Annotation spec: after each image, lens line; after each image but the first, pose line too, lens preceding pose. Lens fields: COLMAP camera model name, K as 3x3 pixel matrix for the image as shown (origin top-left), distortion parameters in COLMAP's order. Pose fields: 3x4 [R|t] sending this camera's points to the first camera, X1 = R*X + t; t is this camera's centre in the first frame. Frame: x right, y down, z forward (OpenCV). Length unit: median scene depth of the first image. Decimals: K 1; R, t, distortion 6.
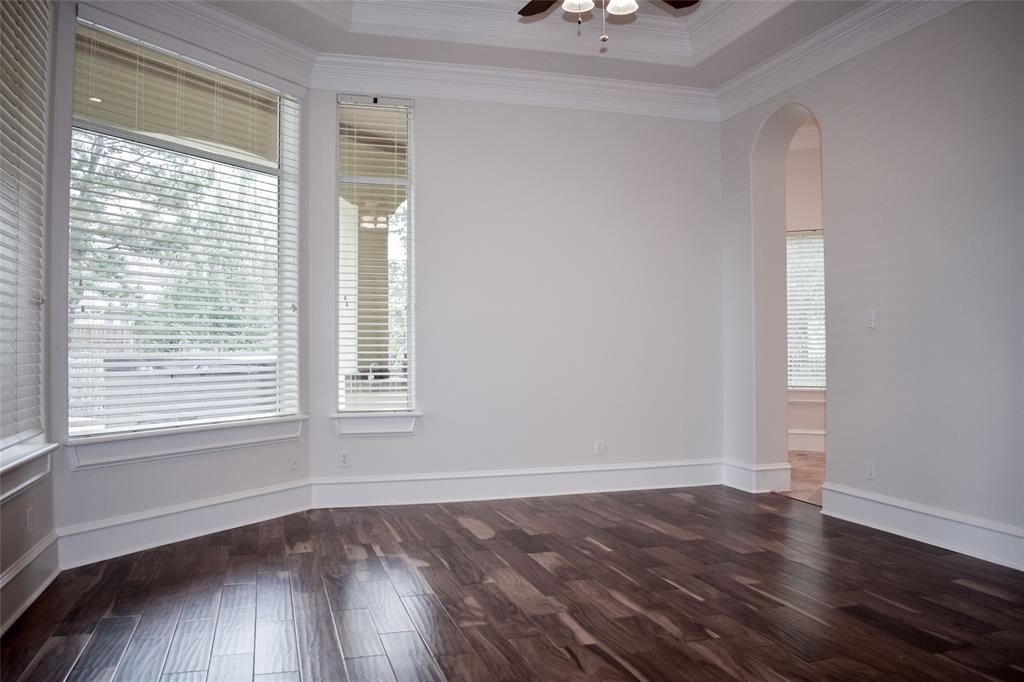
lens RADIAL K [[810.0, 0, 512.0], [0, 810.0, 341.0], [0, 0, 1]] dist [-0.090980, 0.009312]
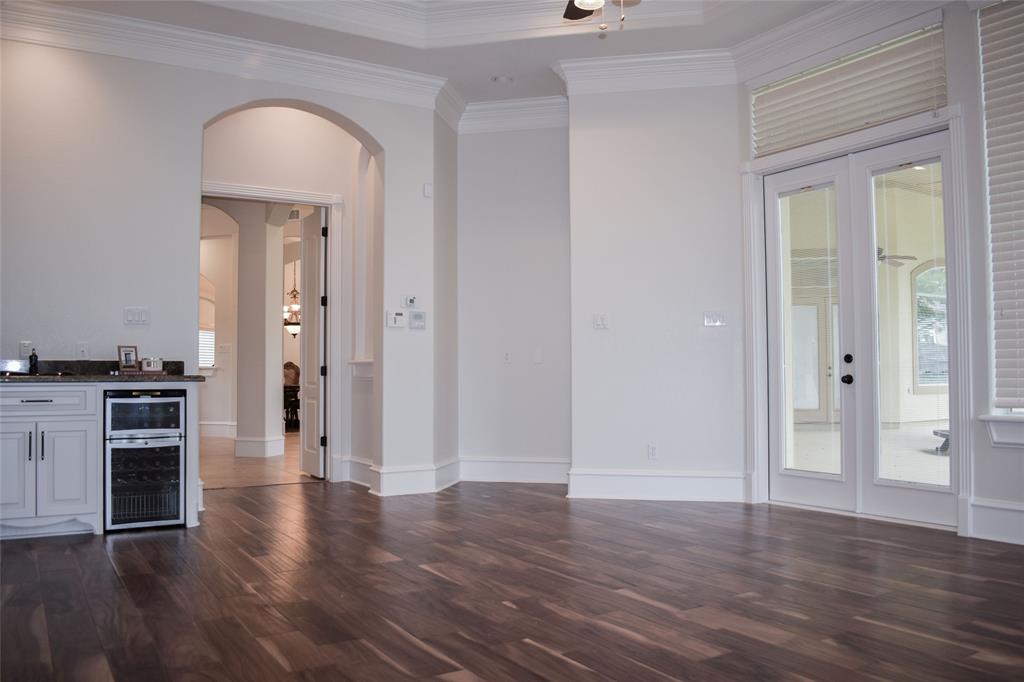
lens RADIAL K [[810.0, 0, 512.0], [0, 810.0, 341.0], [0, 0, 1]] dist [-0.090980, 0.009312]
pose [[-0.964848, 0.001750, -0.262803, 0.477928], [0.013329, 0.999017, -0.042283, 0.078027], [0.262471, -0.044300, -0.963923, 1.848814]]
